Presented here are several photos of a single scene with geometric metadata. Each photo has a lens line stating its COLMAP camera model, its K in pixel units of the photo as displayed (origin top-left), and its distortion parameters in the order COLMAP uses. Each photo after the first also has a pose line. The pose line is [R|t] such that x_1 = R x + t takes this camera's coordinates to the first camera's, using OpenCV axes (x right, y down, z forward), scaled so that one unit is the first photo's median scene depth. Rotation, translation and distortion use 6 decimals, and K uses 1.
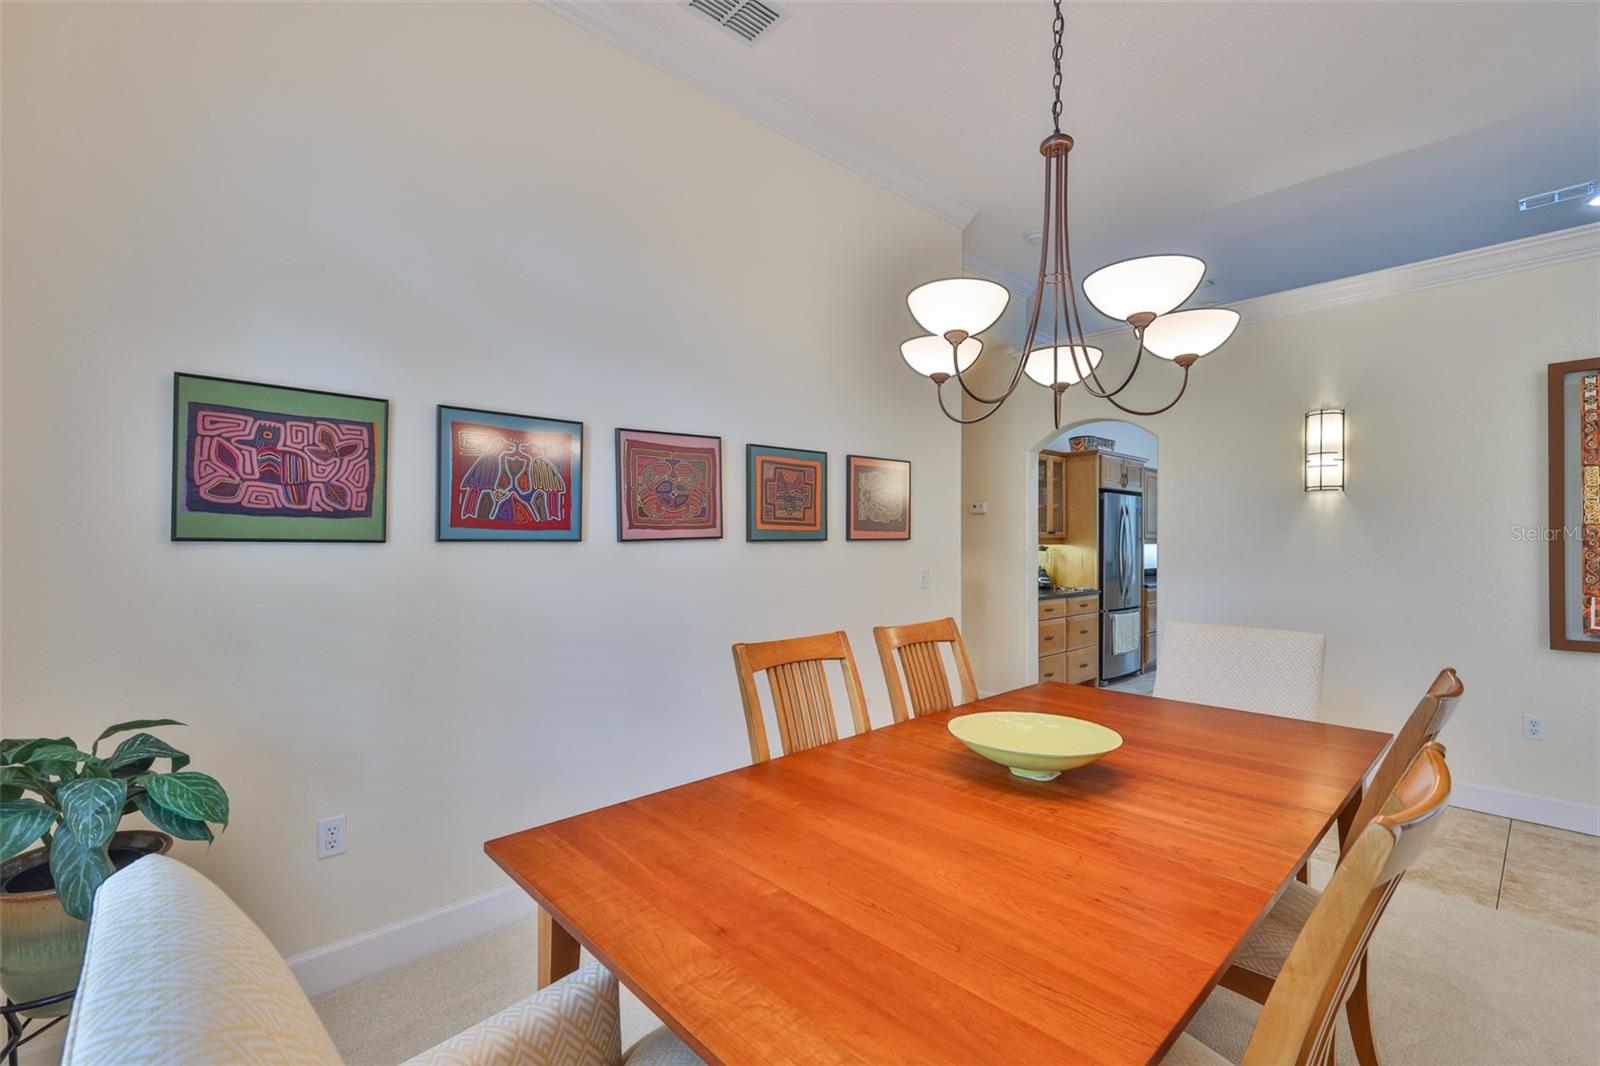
lens RADIAL K [[681.8, 0, 808.8], [0, 681.8, 542.2], [0, 0, 1]] dist [-0.000850, -0.000238]
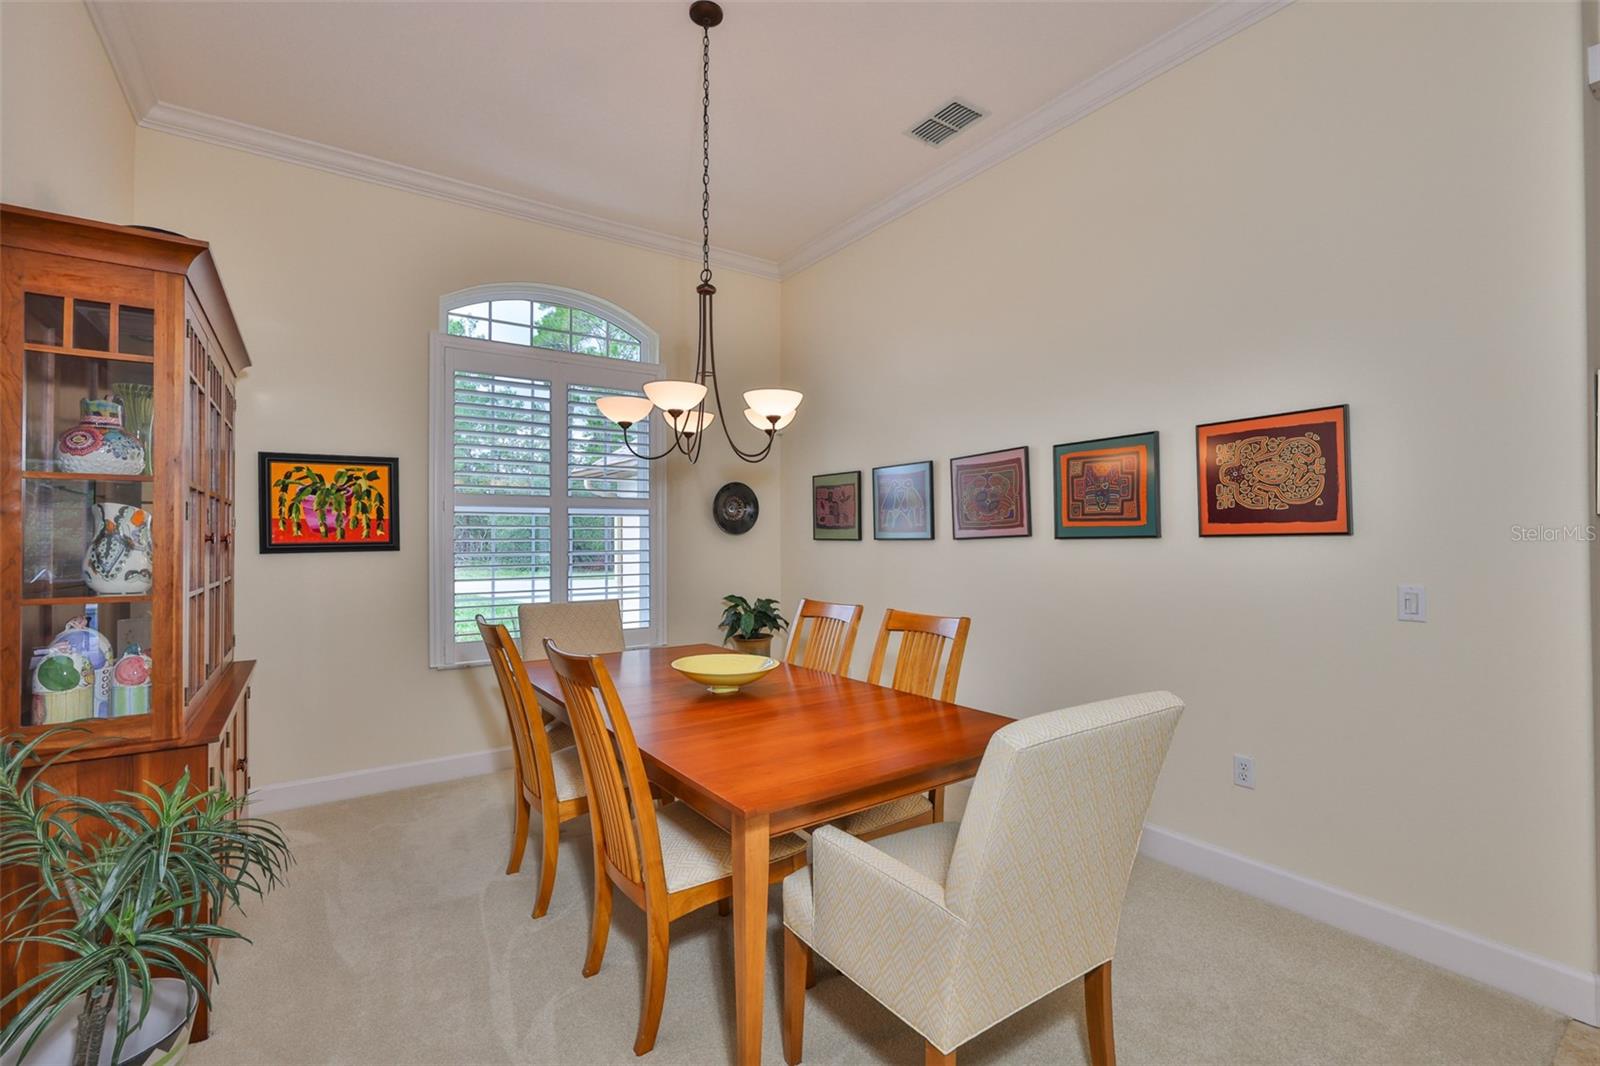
lens RADIAL K [[681.8, 0, 808.8], [0, 681.8, 542.2], [0, 0, 1]] dist [-0.000850, -0.000238]
pose [[-0.112394, 0.007973, -0.993632, 1.033836], [0.008718, 0.999937, 0.007037, -0.006462], [0.993625, -0.007872, -0.112457, 0.770180]]
